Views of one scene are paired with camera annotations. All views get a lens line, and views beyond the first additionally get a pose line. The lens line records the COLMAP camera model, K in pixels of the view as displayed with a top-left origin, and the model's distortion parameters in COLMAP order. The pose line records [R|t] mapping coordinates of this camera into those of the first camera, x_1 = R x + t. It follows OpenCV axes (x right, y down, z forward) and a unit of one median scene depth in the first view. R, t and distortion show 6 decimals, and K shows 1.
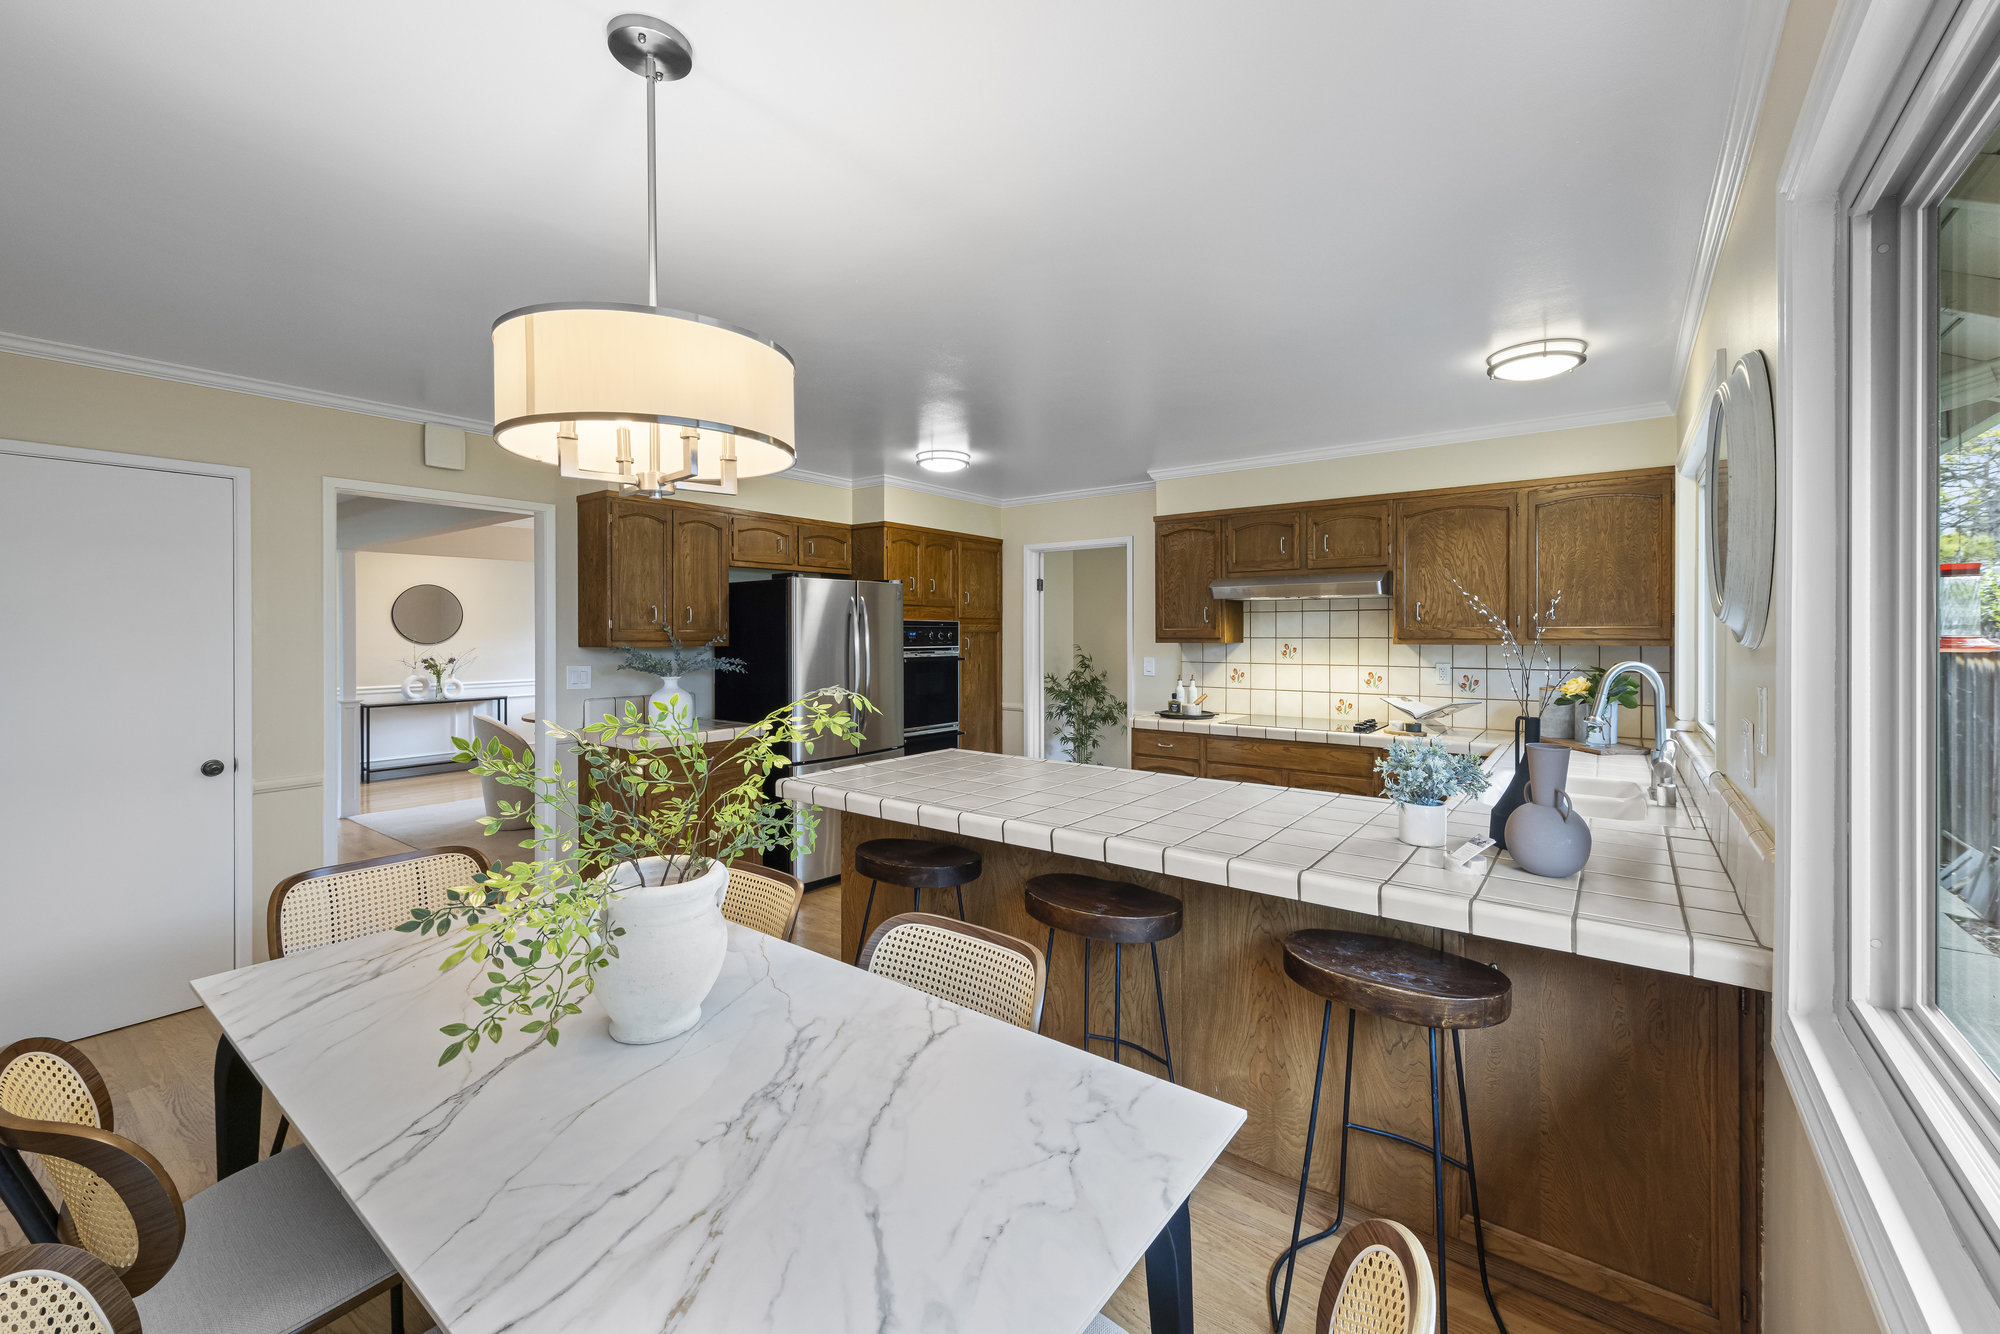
lens RADIAL K [[799.8, 0, 1003.1], [0, 799.8, 636.7], [0, 0, 1]] dist [0.020225, -0.000067]
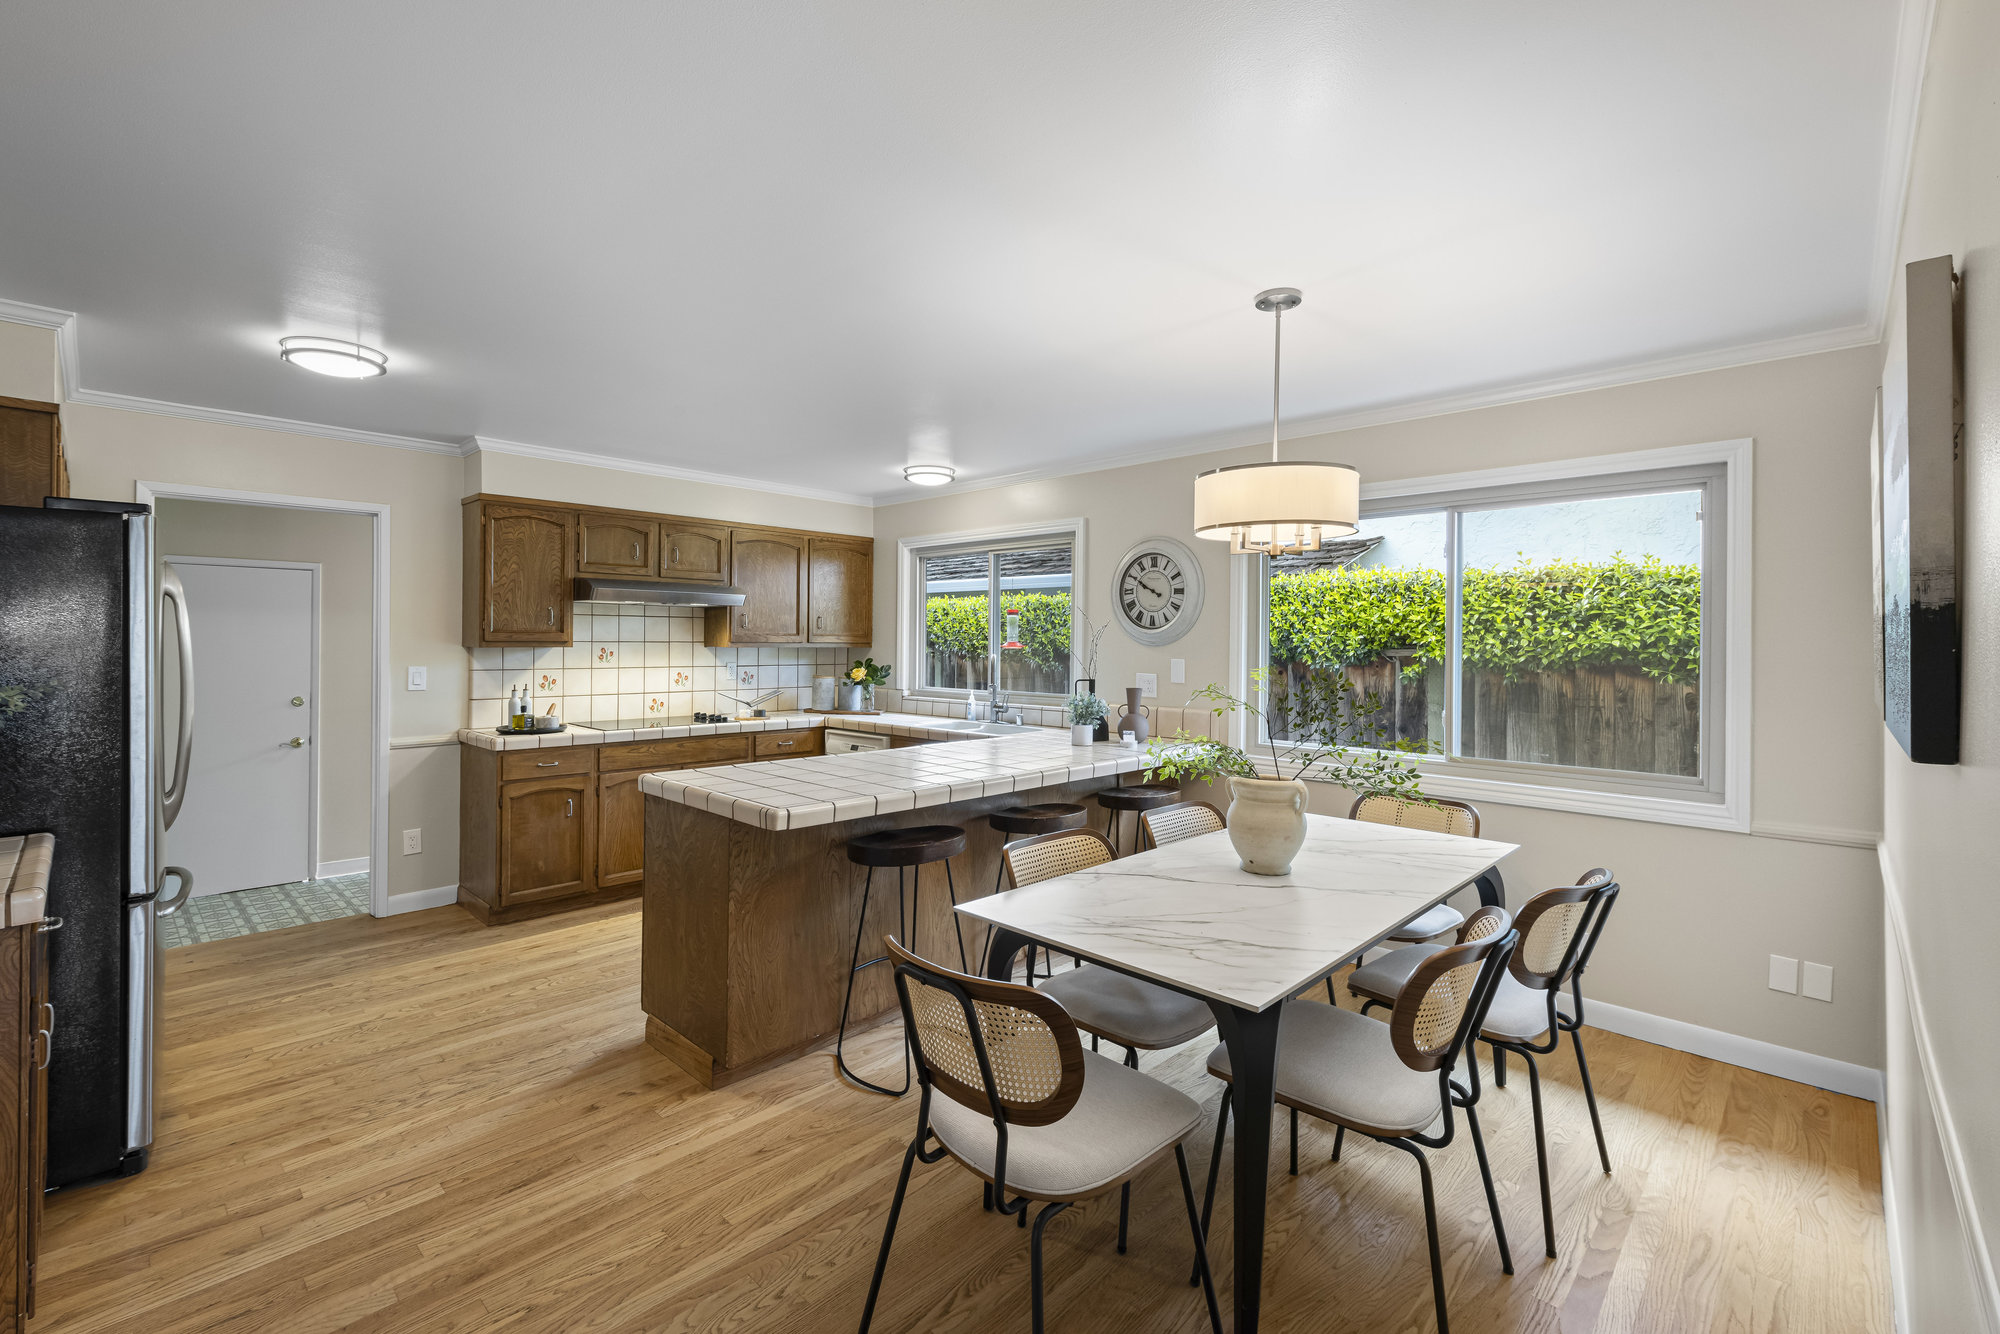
lens RADIAL K [[875.5, 0, 1002.3], [0, 875.5, 645.9], [0, 0, 1]] dist [-0.108782, -0.000122]
pose [[0.109760, 0.003985, 0.993950, -0.649227], [0.003500, 0.999984, -0.004395, 0.013003], [-0.993952, 0.003961, 0.109745, 0.393874]]
